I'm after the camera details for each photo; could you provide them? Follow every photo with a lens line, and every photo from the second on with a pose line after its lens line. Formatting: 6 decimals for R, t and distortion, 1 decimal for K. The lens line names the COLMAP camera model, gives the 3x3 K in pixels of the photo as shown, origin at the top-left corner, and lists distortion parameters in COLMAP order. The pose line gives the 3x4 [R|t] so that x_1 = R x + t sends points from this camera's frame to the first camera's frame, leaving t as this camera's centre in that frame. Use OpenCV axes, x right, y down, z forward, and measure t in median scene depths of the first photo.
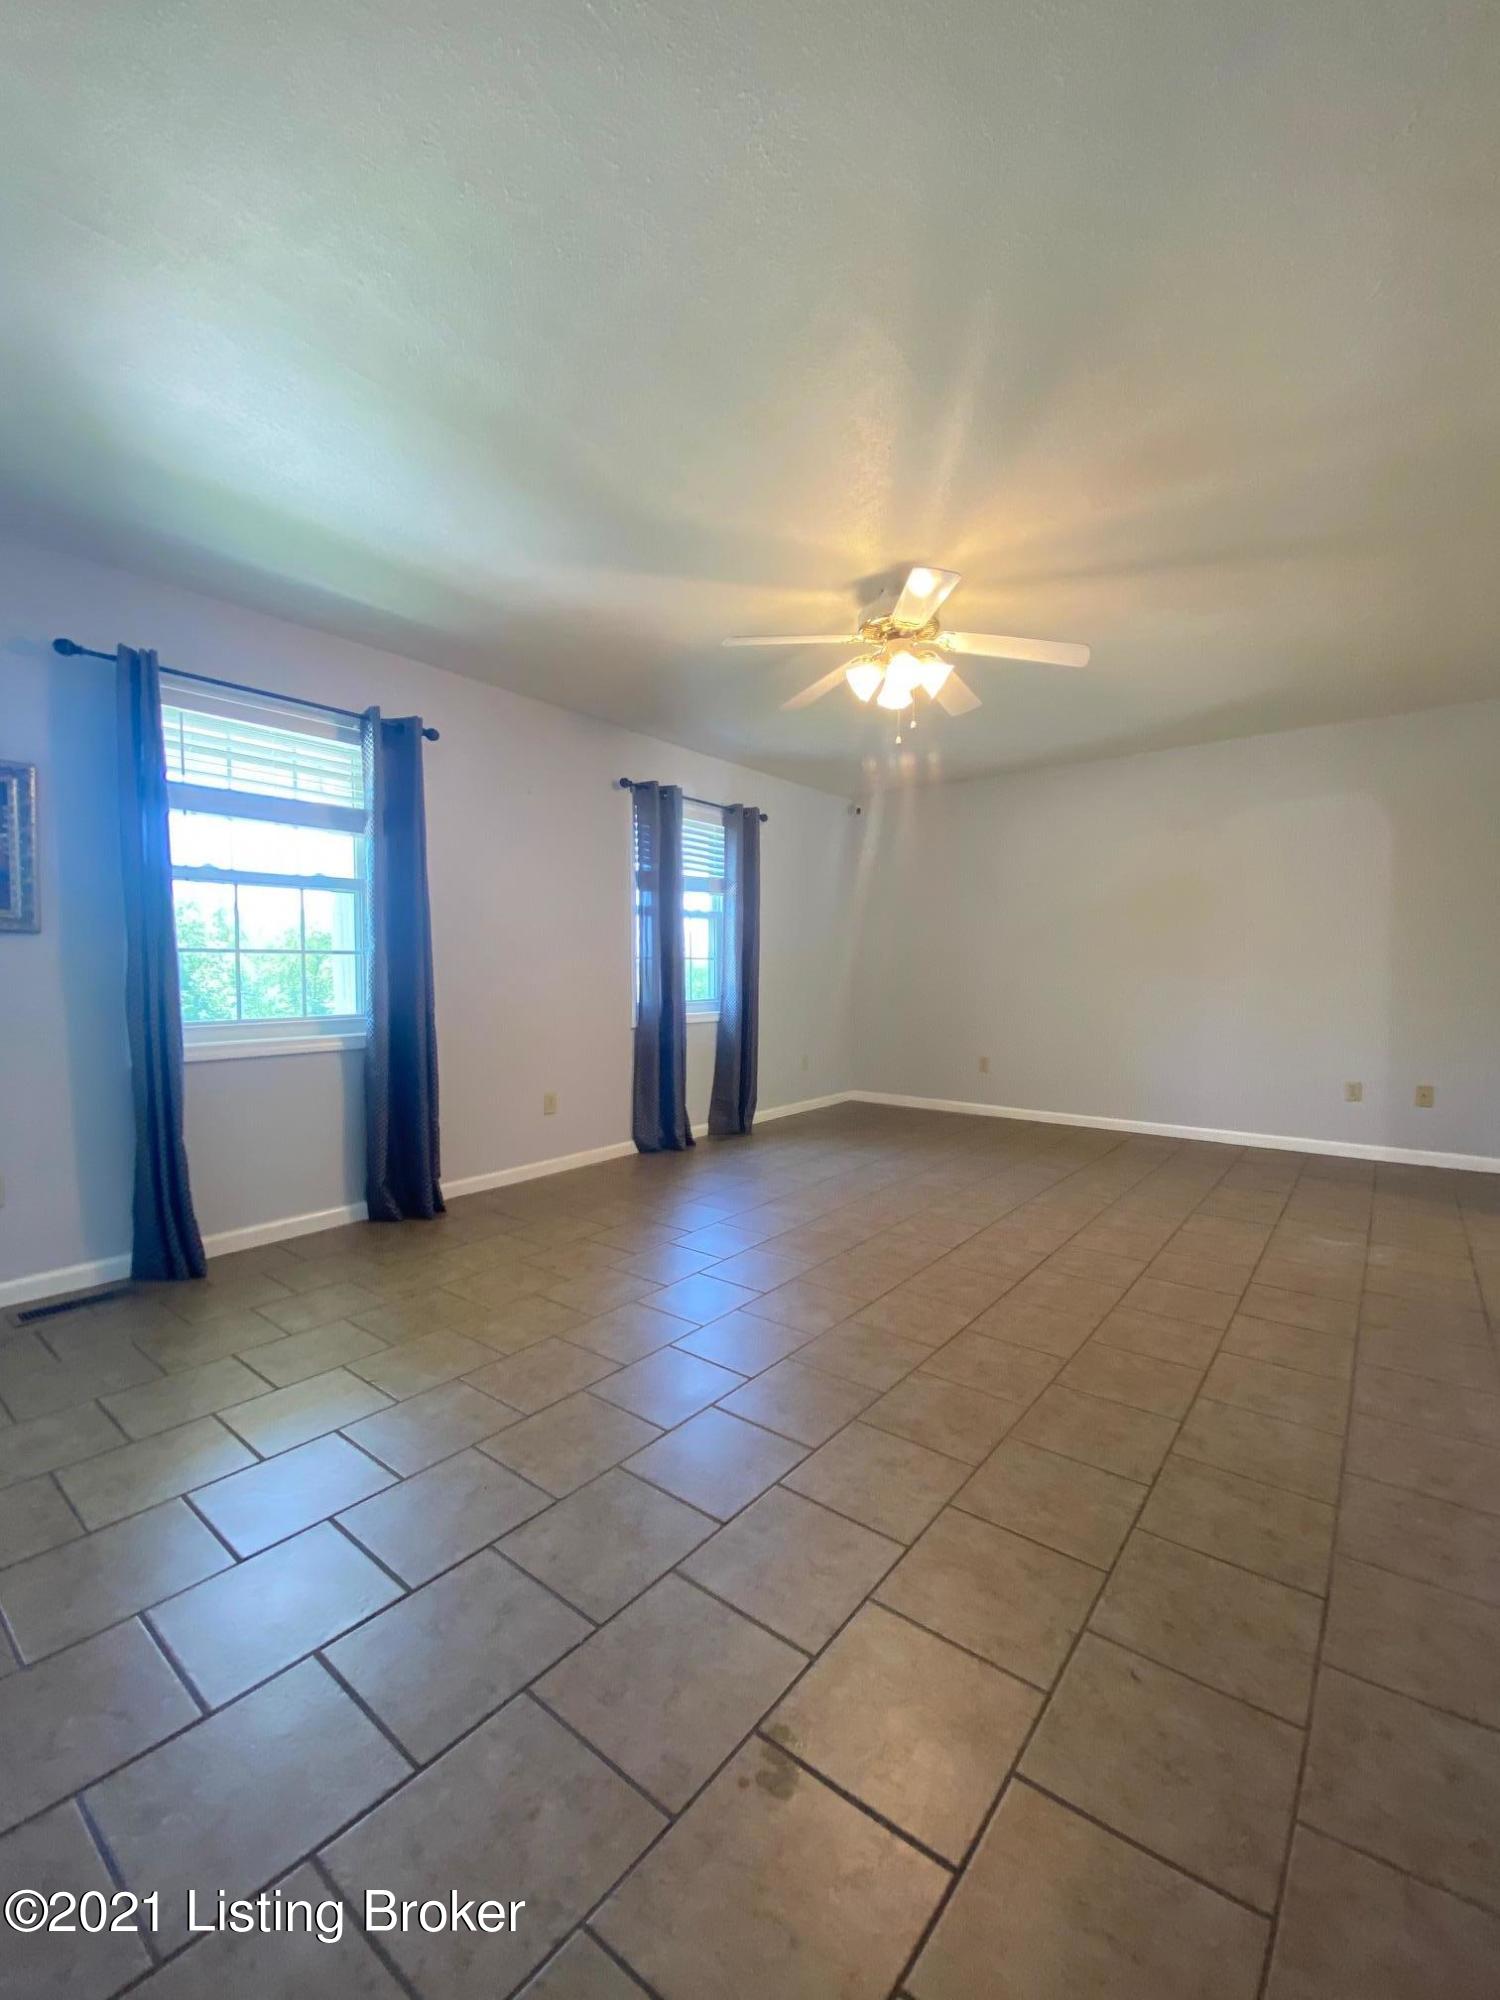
lens RADIAL K [[815.9, 0, 776.2], [0, 815.9, 1063.3], [0, 0, 1]] dist [-0.000619, -0.020517]
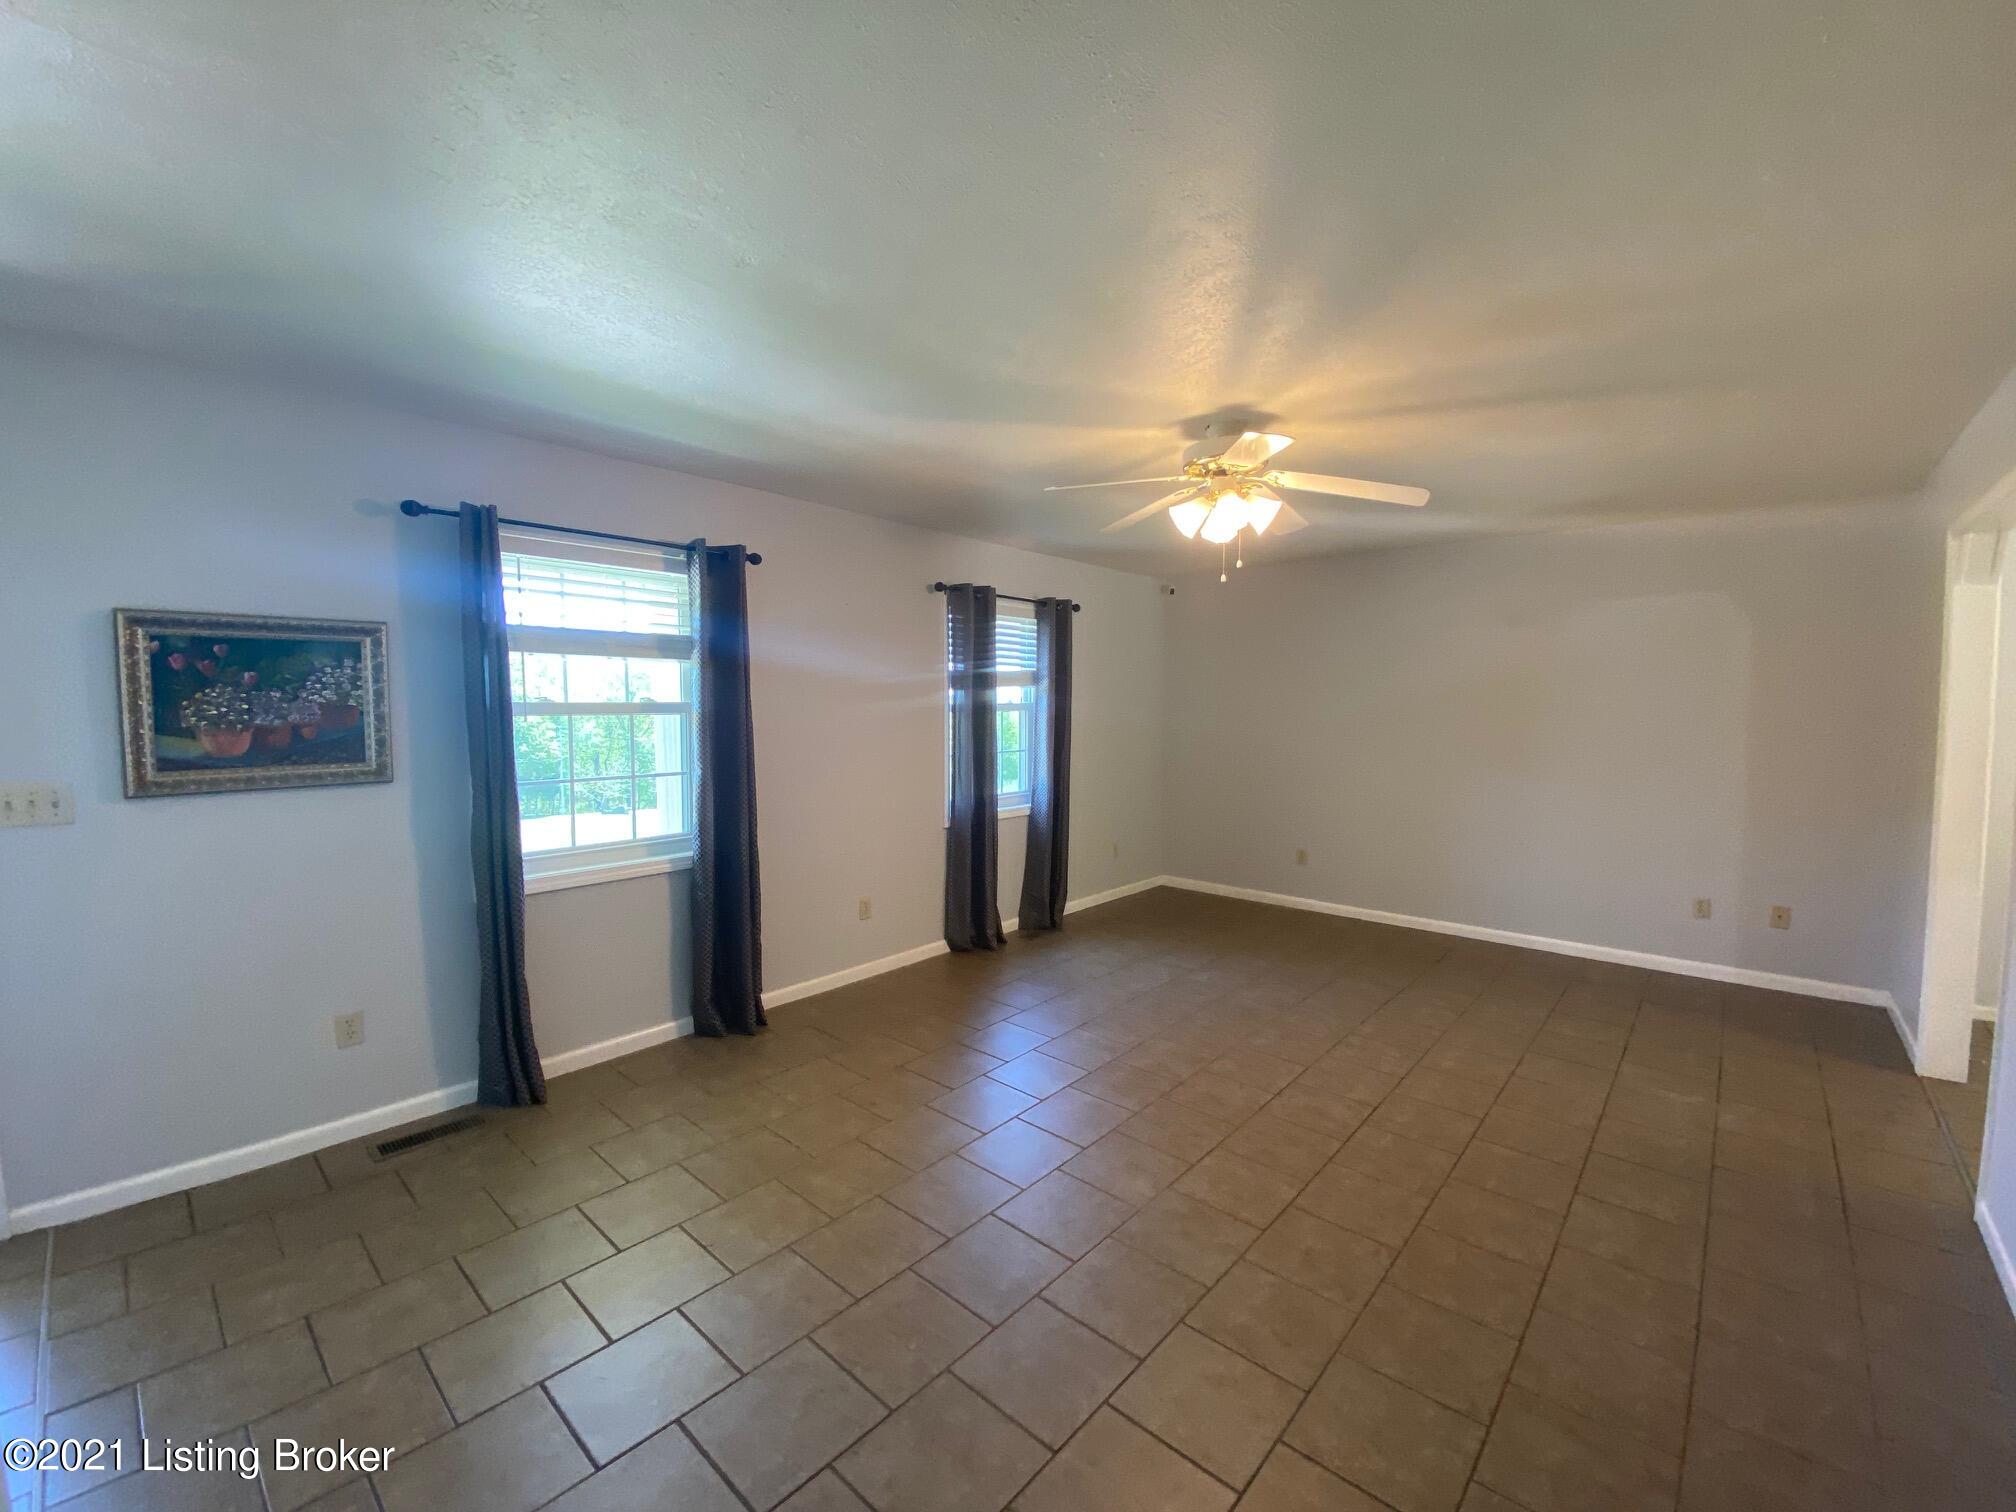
lens RADIAL K [[822.4, 0, 1016.4], [0, 822.4, 805.3], [0, 0, 1]] dist [-0.000619, -0.020517]
pose [[0.997244, 0.006870, -0.073875, -0.021892], [-0.005969, 0.999905, 0.012404, -0.128517], [0.073953, -0.011929, 0.997190, -0.003546]]
